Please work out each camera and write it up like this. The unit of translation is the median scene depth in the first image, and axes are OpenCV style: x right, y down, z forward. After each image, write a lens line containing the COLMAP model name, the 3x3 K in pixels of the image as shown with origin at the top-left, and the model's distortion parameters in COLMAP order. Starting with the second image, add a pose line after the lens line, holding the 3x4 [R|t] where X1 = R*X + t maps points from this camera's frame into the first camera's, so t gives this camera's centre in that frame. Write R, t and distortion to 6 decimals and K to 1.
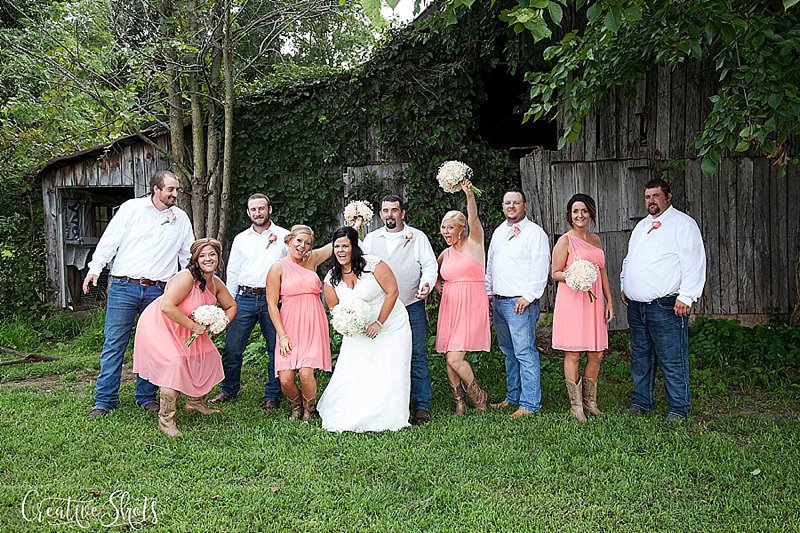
lens RADIAL K [[760.4, 0, 420.2], [0, 760.4, 280.9], [0, 0, 1]] dist [-0.017674, 0.100293]
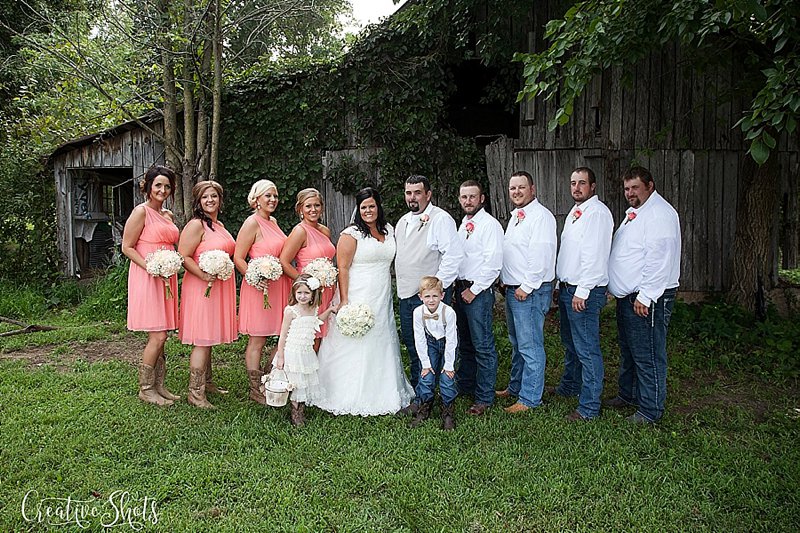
lens RADIAL K [[574.2, 0, 373.0], [0, 574.2, 257.2], [0, 0, 1]] dist [-0.114119, 0.071778]
pose [[0.999900, 0.014101, 0.000773, -0.028263], [-0.014116, 0.999585, 0.025102, -0.020601], [-0.000419, -0.025110, 0.999685, 0.189162]]
